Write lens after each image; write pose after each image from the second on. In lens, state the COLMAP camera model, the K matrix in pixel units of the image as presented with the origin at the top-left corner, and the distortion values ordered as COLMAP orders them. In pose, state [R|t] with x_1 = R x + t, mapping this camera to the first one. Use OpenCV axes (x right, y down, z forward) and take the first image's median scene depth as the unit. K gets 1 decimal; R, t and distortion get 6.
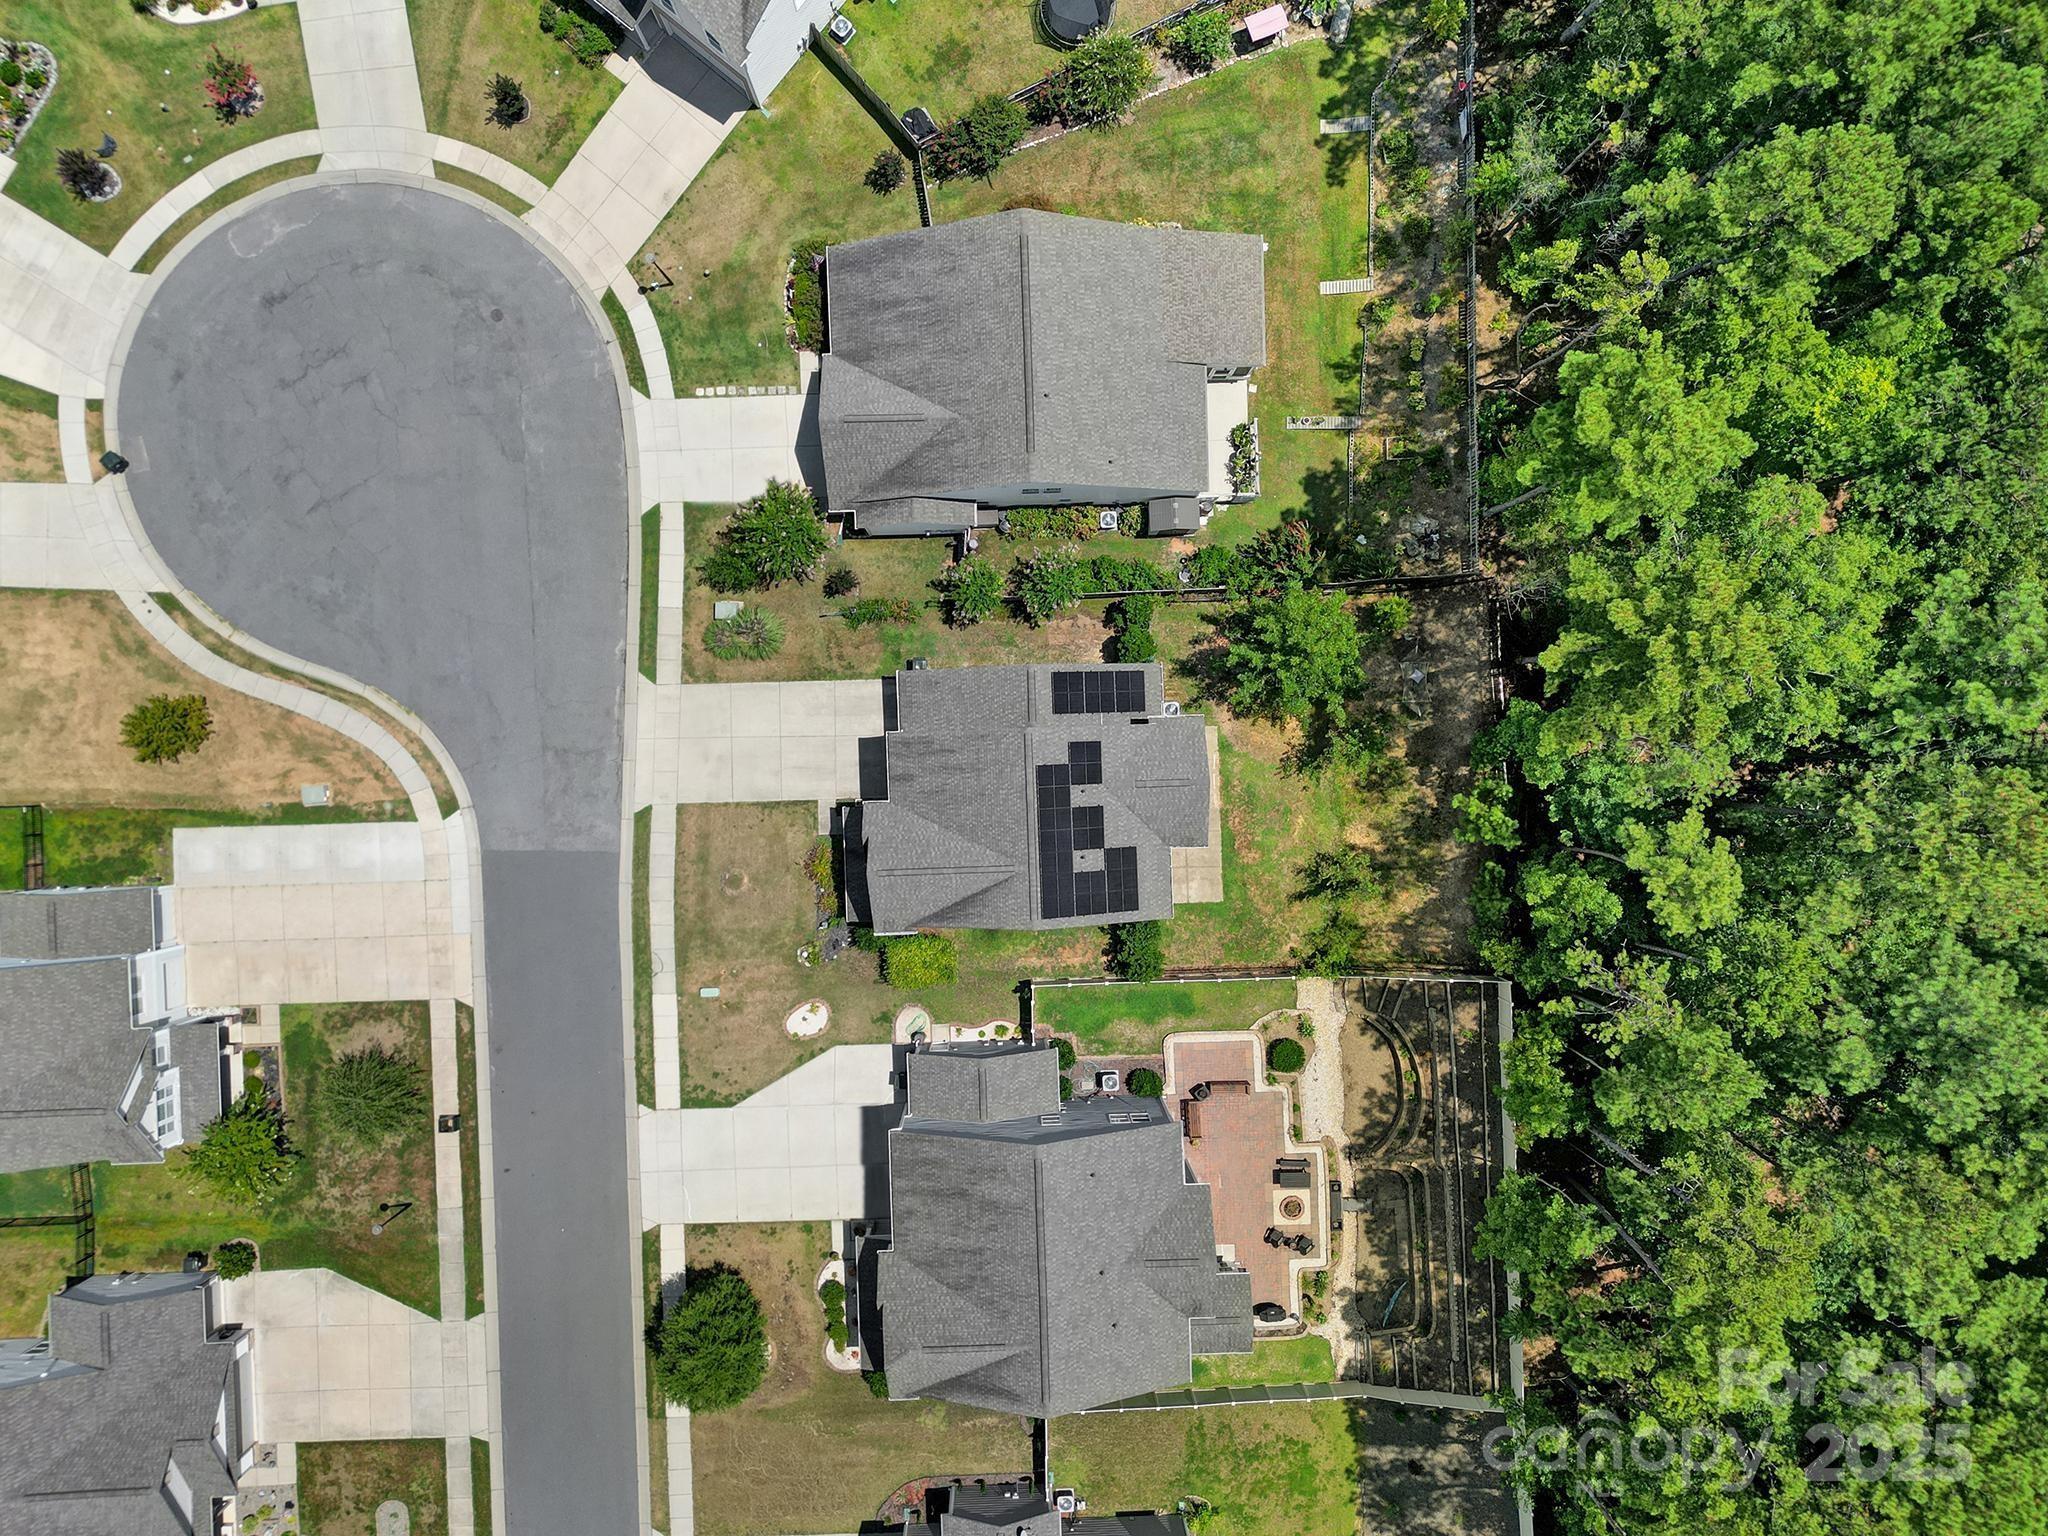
lens RADIAL K [[1452.7, 0, 1017.2], [0, 1452.7, 782.1], [0, 0, 1]] dist [0.070646, -0.070439]
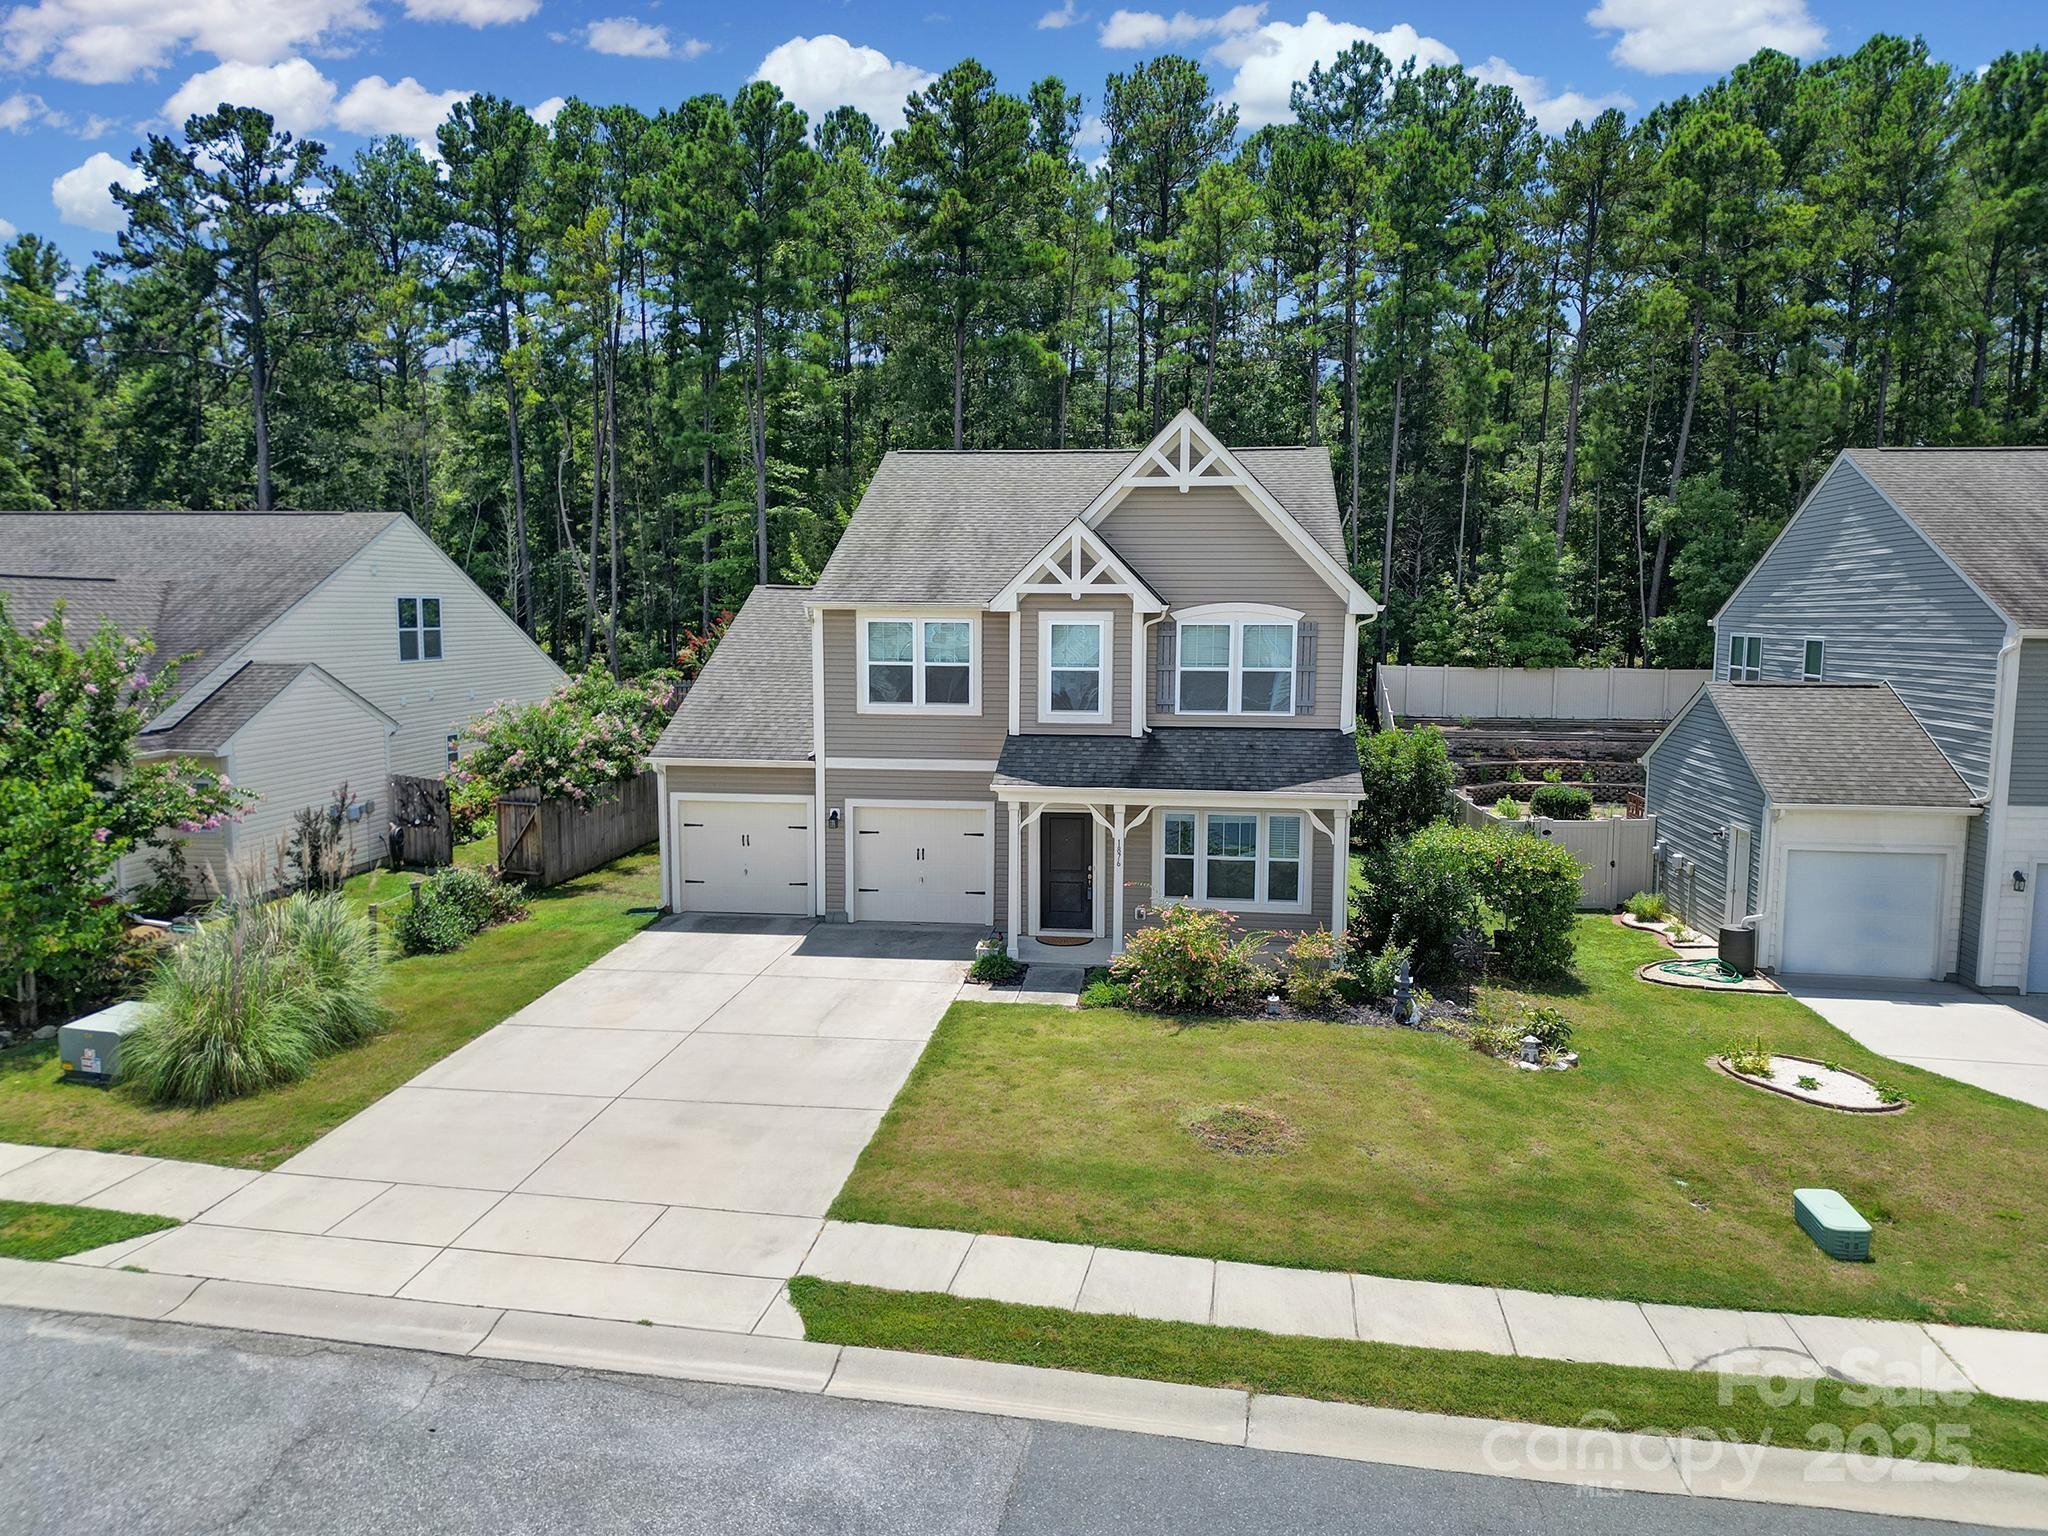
lens RADIAL K [[1452.7, 0, 1017.2], [0, 1452.7, 782.1], [0, 0, 1]] dist [0.070646, -0.070439]
pose [[0.165444, -0.118930, 0.979022, -0.410707], [0.986219, 0.019629, -0.164276, 0.069820], [0.000320, 0.992709, 0.120539, 0.920672]]
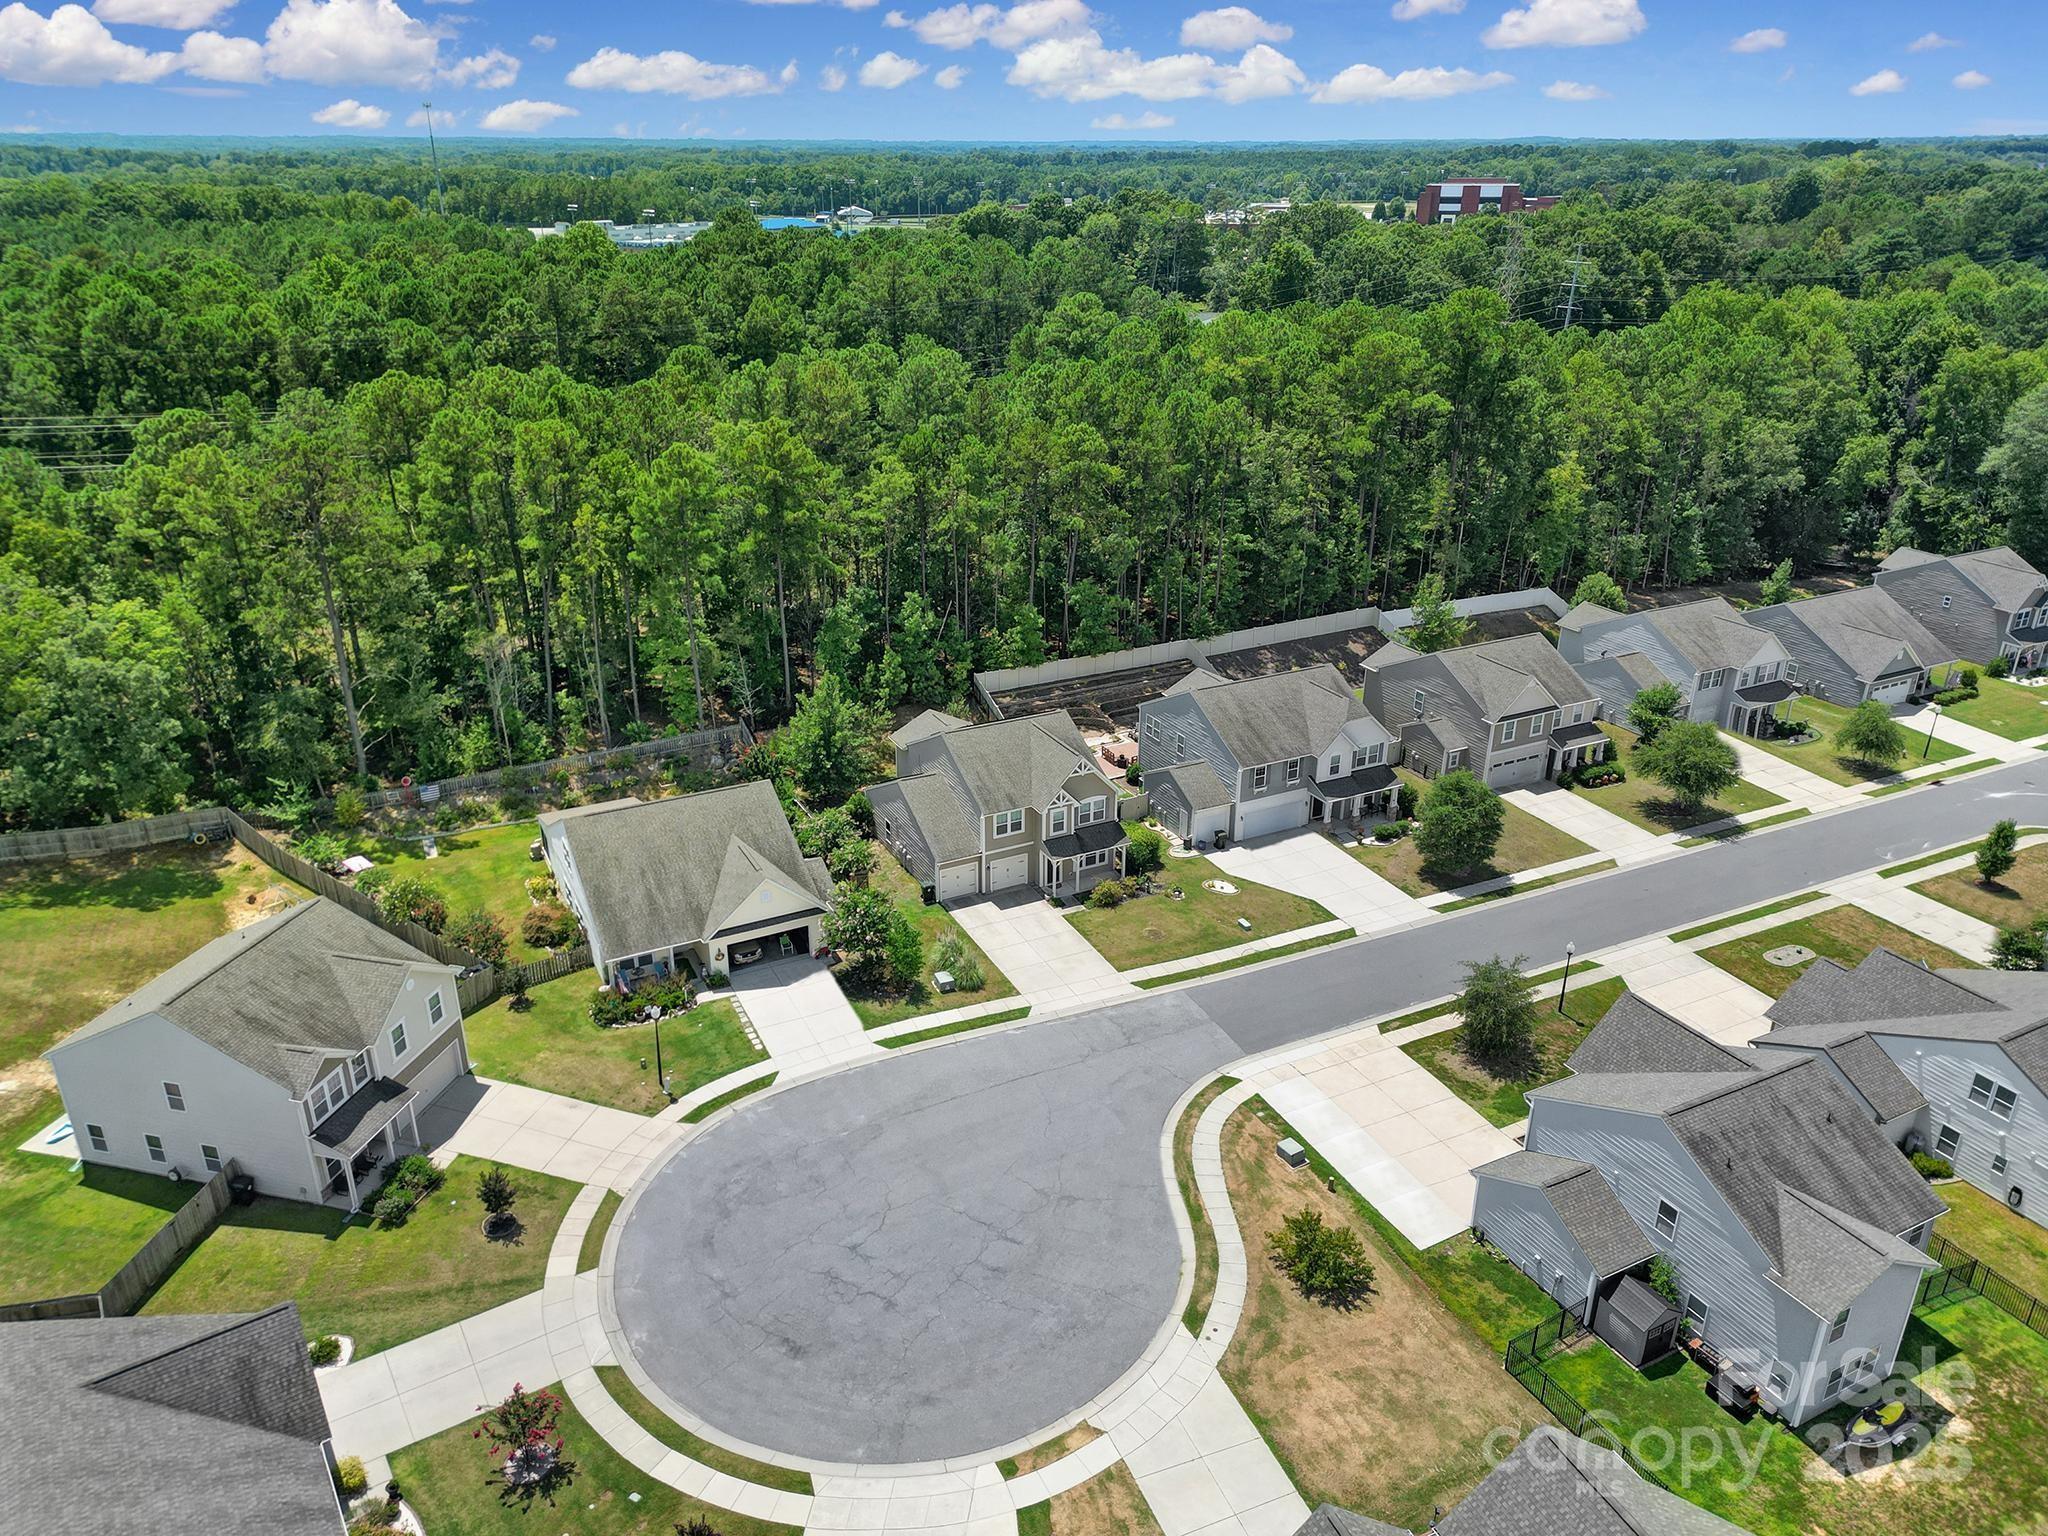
lens RADIAL K [[1466.2, 0, 1024.0], [0, 1466.2, 768.0], [0, 0, 1]] dist [0.063695, -0.085089]
pose [[-0.419677, -0.362680, 0.832067, -1.093896], [0.907670, -0.170196, 0.383625, -0.462444], [0.002481, 0.916241, 0.400621, 0.398314]]
